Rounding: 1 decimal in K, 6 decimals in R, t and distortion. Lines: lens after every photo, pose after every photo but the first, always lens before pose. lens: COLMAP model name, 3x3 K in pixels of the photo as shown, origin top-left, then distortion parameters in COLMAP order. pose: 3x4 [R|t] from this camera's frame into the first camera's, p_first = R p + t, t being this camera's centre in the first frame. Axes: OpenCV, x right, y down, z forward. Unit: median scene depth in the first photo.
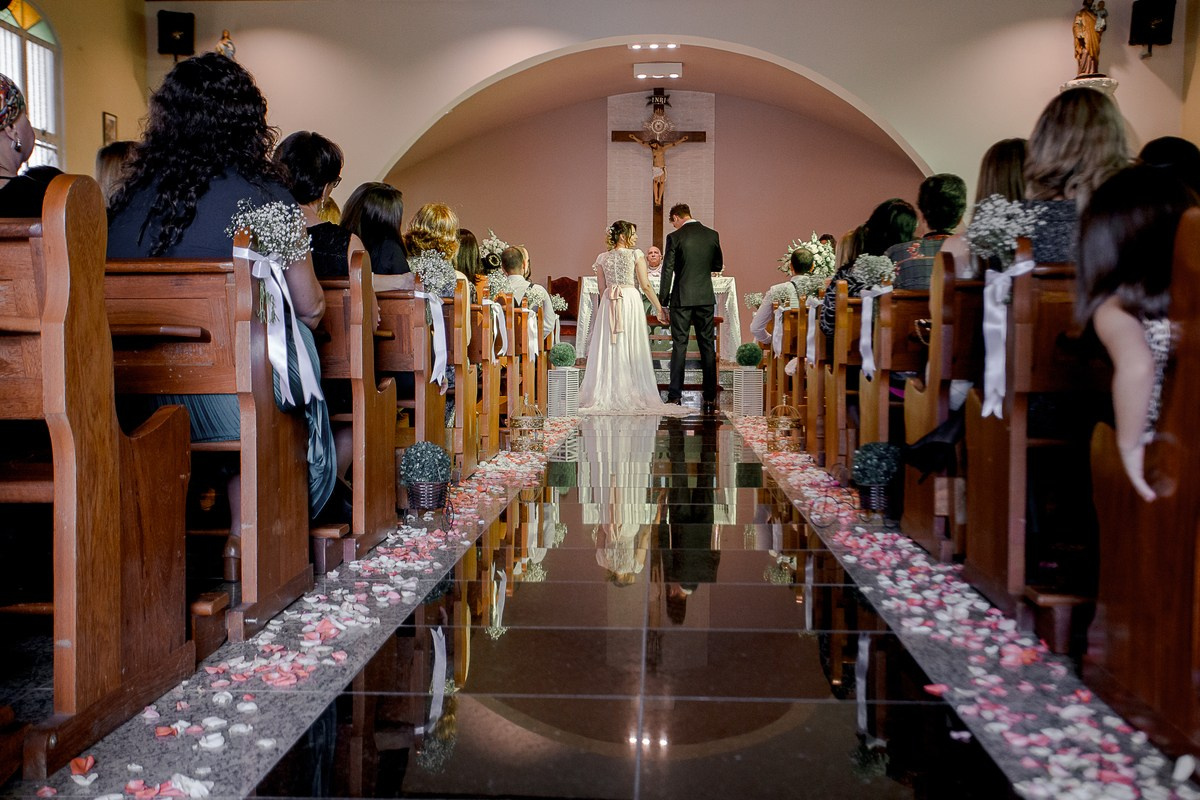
lens RADIAL K [[1379.0, 0, 600.1], [0, 1379.0, 404.5], [0, 0, 1]] dist [0.026177, 0.000000]
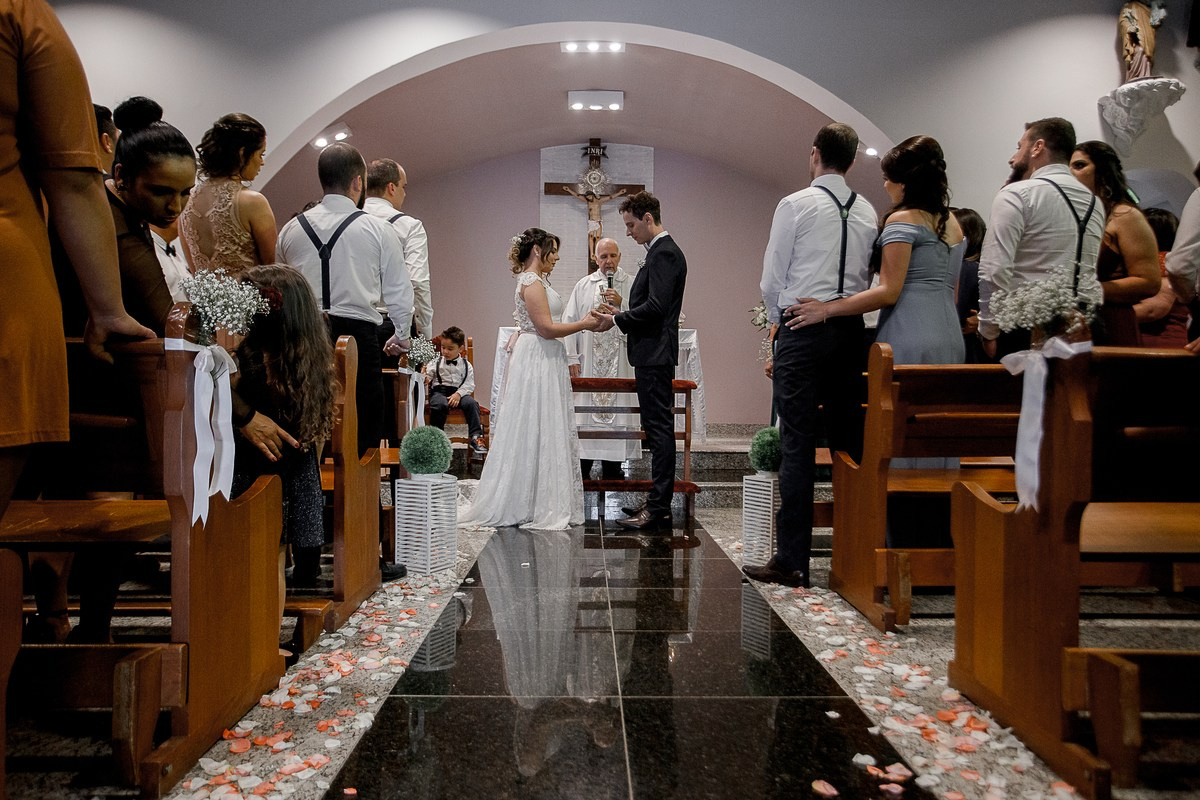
lens RADIAL K [[890.8, 0, 599.1], [0, 890.8, 399.2], [0, 0, 1]] dist [-0.000748, 0.000815]
pose [[0.998731, 0.003743, 0.050214, 0.020111], [-0.002102, 0.999463, -0.032688, -0.040164], [-0.050309, 0.032541, 0.998203, 0.517572]]
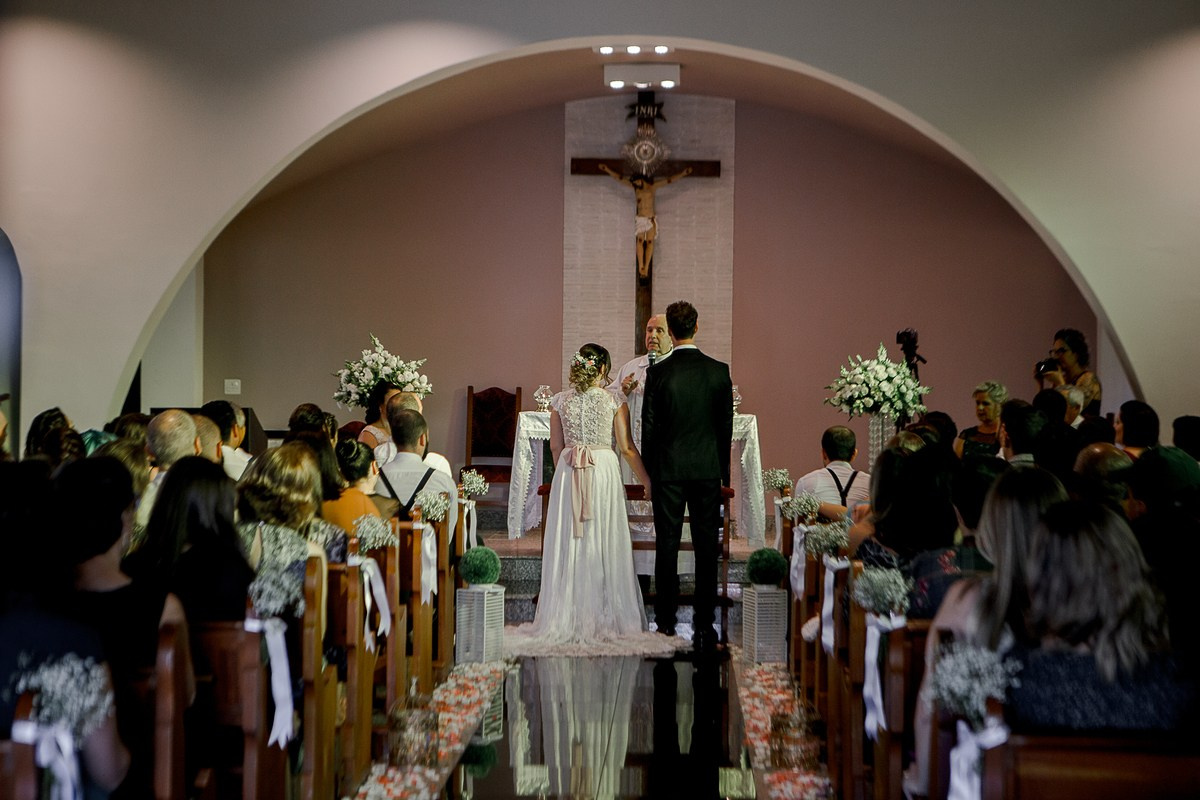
lens RADIAL K [[2370.5, 0, 600.6], [0, 2370.5, 396.2], [0, 0, 1]] dist [0.167306, 0.000000]
pose [[0.999932, 0.006970, 0.009374, 0.016159], [-0.006612, 0.999268, -0.037674, -0.063755], [-0.009630, 0.037609, 0.999246, -0.104961]]
